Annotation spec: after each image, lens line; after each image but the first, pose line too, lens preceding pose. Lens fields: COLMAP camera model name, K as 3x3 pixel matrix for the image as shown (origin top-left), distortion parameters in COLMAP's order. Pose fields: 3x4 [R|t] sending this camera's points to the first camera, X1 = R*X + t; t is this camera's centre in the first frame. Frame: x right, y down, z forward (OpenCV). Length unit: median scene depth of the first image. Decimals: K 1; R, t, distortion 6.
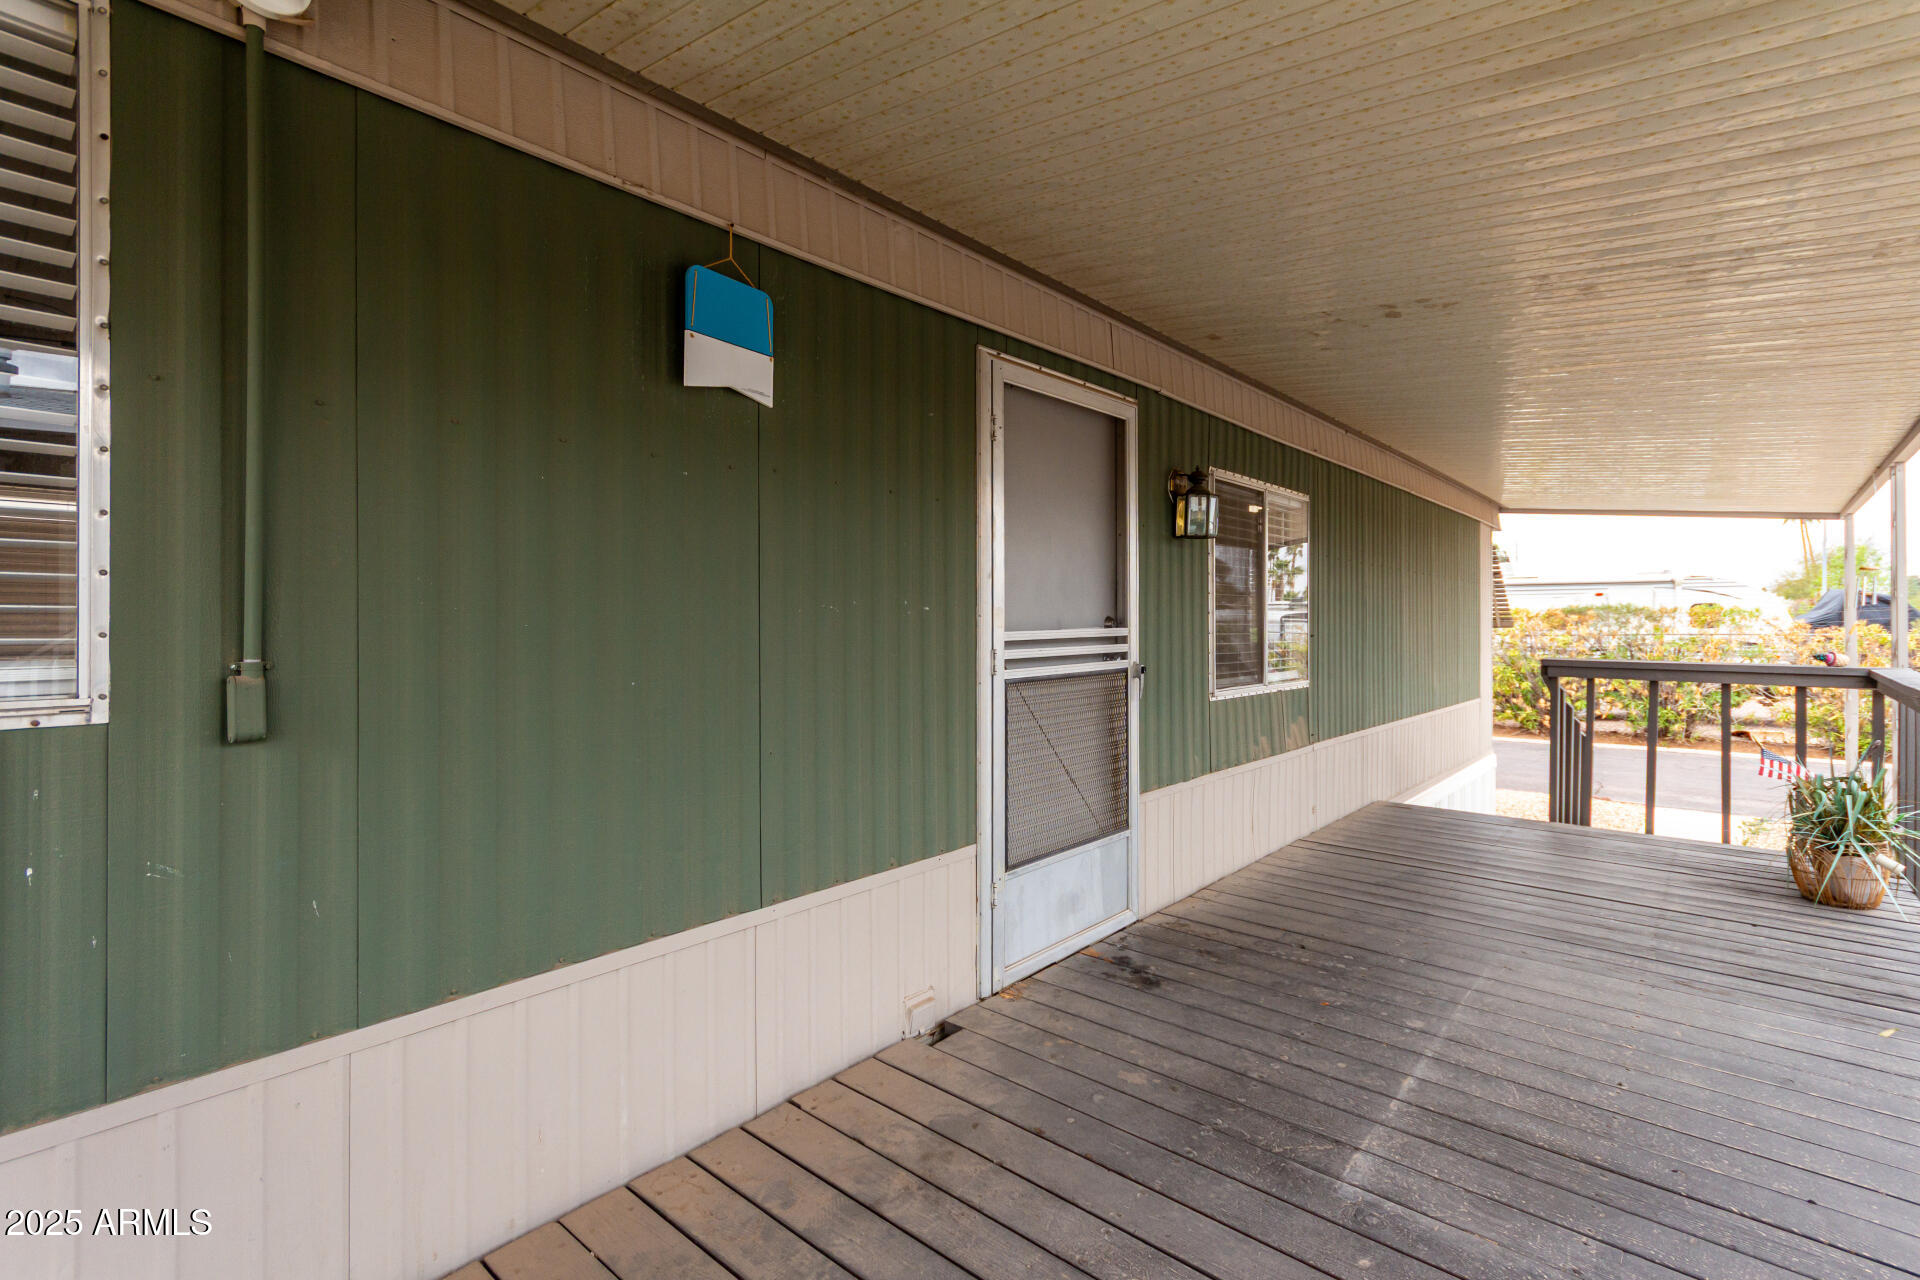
lens RADIAL K [[897.7, 0, 955.2], [0, 897.7, 630.2], [0, 0, 1]] dist [0.001626, -0.000067]
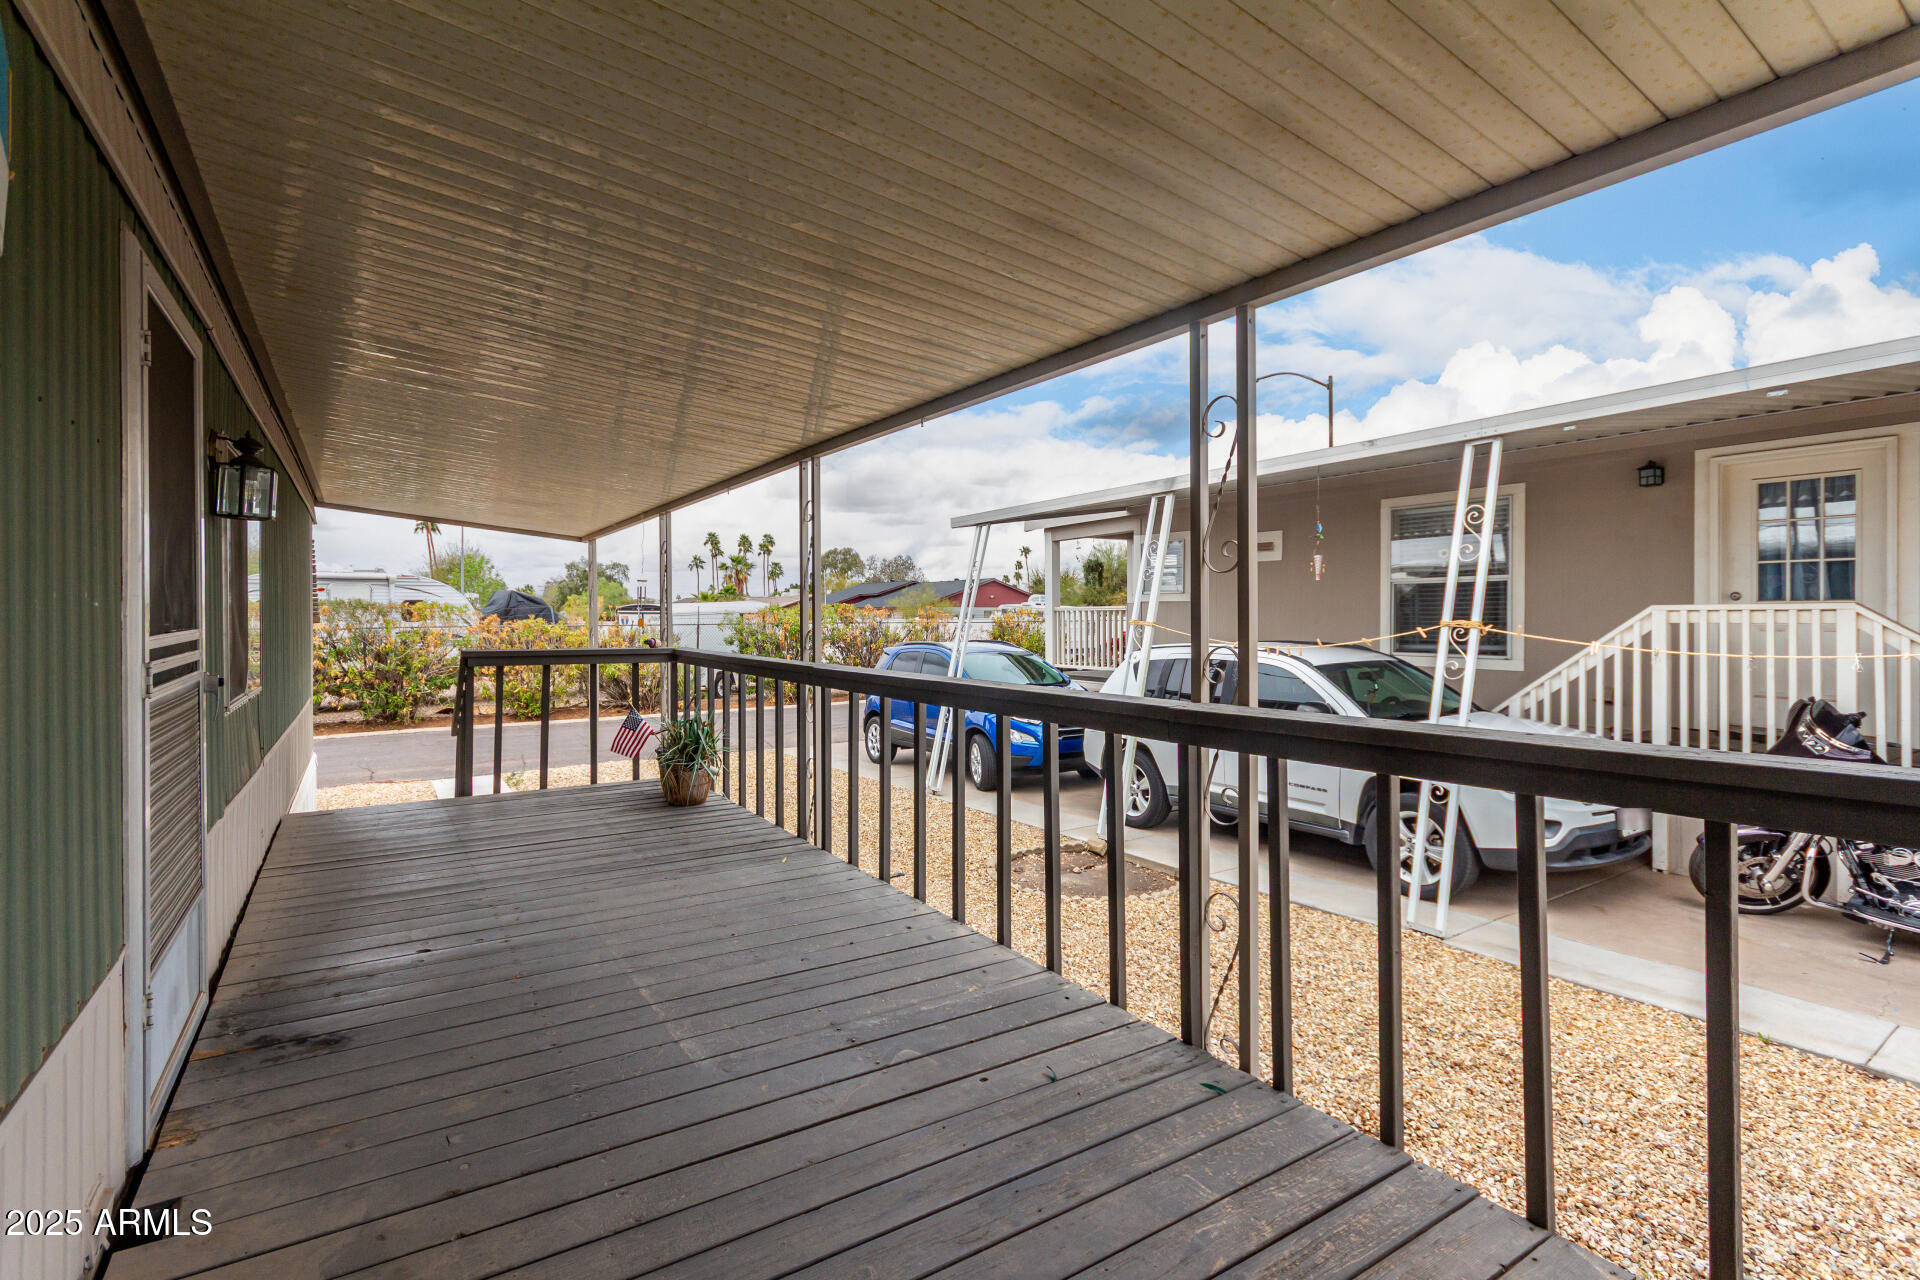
lens RADIAL K [[897.7, 0, 954.5], [0, 897.7, 625.2], [0, 0, 1]] dist [0.001626, -0.000067]
pose [[0.275283, -0.010920, 0.961301, -0.434044], [0.009321, 0.999919, 0.008690, -0.008197], [-0.961318, 0.006568, 0.275363, 0.185161]]
